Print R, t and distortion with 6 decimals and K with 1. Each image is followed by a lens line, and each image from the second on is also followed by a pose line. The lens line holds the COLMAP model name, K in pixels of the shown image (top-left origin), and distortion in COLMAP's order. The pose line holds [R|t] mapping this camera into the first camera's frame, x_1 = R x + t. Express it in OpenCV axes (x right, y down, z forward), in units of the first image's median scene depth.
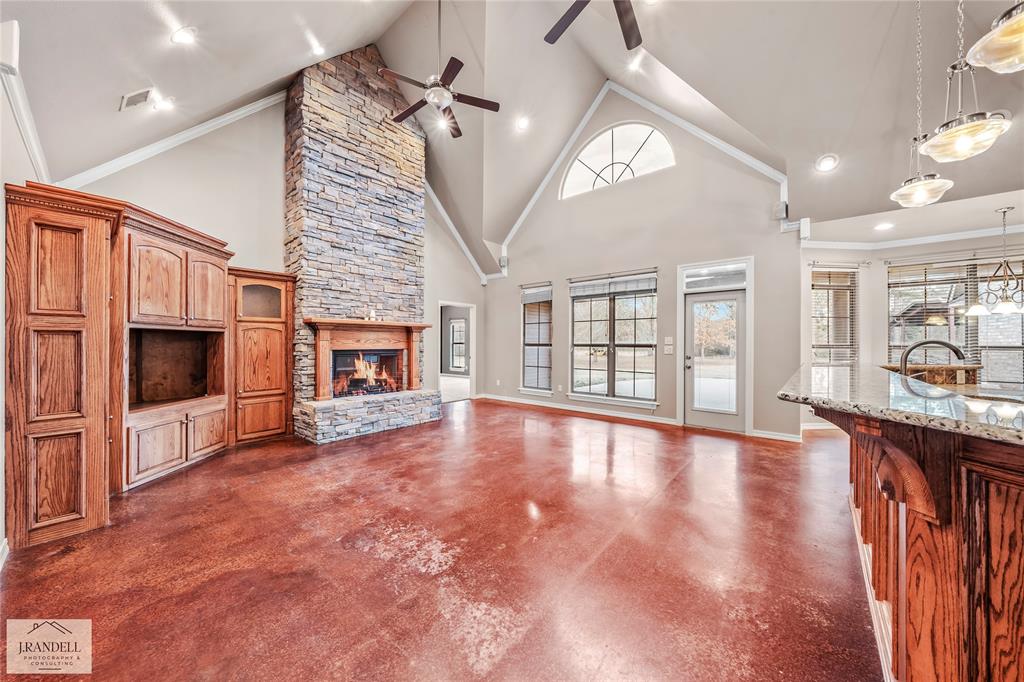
lens RADIAL K [[354.2, 0, 506.3], [0, 354.2, 342.3], [0, 0, 1]] dist [-0.006513, 0.000004]
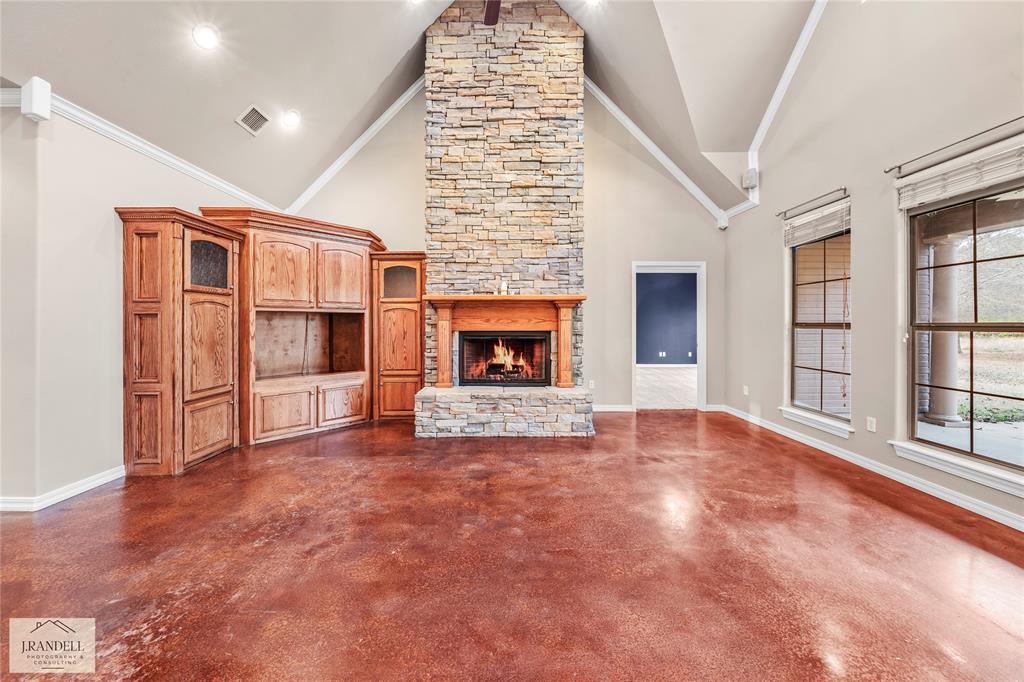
lens RADIAL K [[357.9, 0, 509.3], [0, 357.9, 321.8], [0, 0, 1]] dist [-0.005744, -0.000027]
pose [[0.657322, -0.006583, -0.753581, 0.260916], [0.004909, 0.999978, -0.004453, 0.003722], [0.753594, -0.000772, 0.657339, 0.509726]]
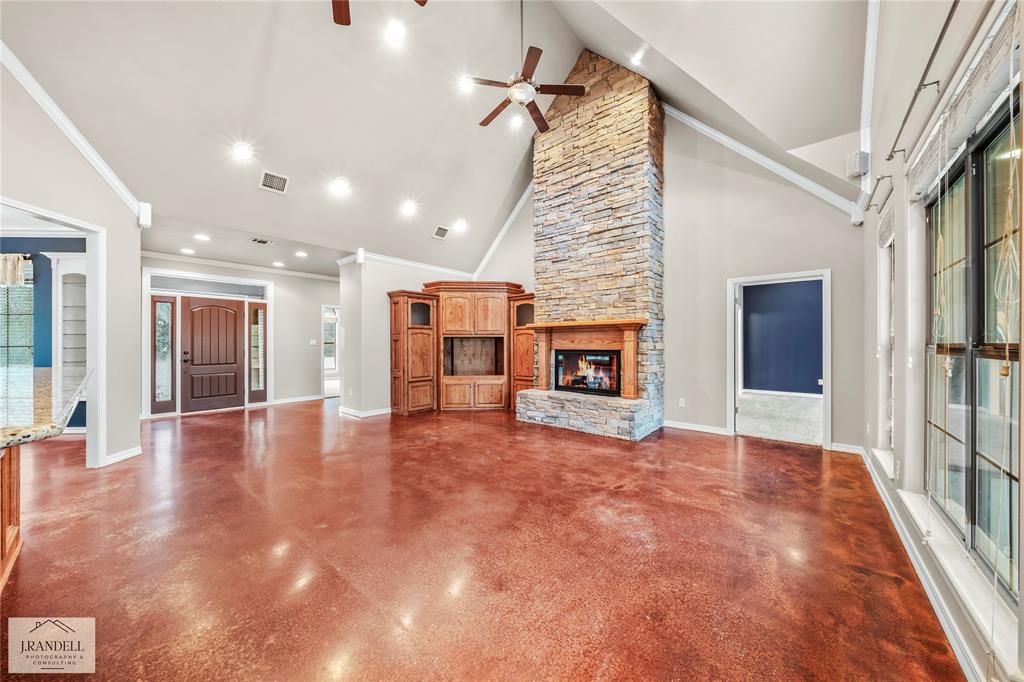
lens RADIAL K [[354.2, 0, 506.3], [0, 354.2, 342.3], [0, 0, 1]] dist [-0.006513, 0.000004]
pose [[-0.001676, -0.006179, -0.999980, 0.691778], [0.004689, 0.999970, -0.006186, 0.004593], [0.999988, -0.004699, -0.001647, 0.839751]]
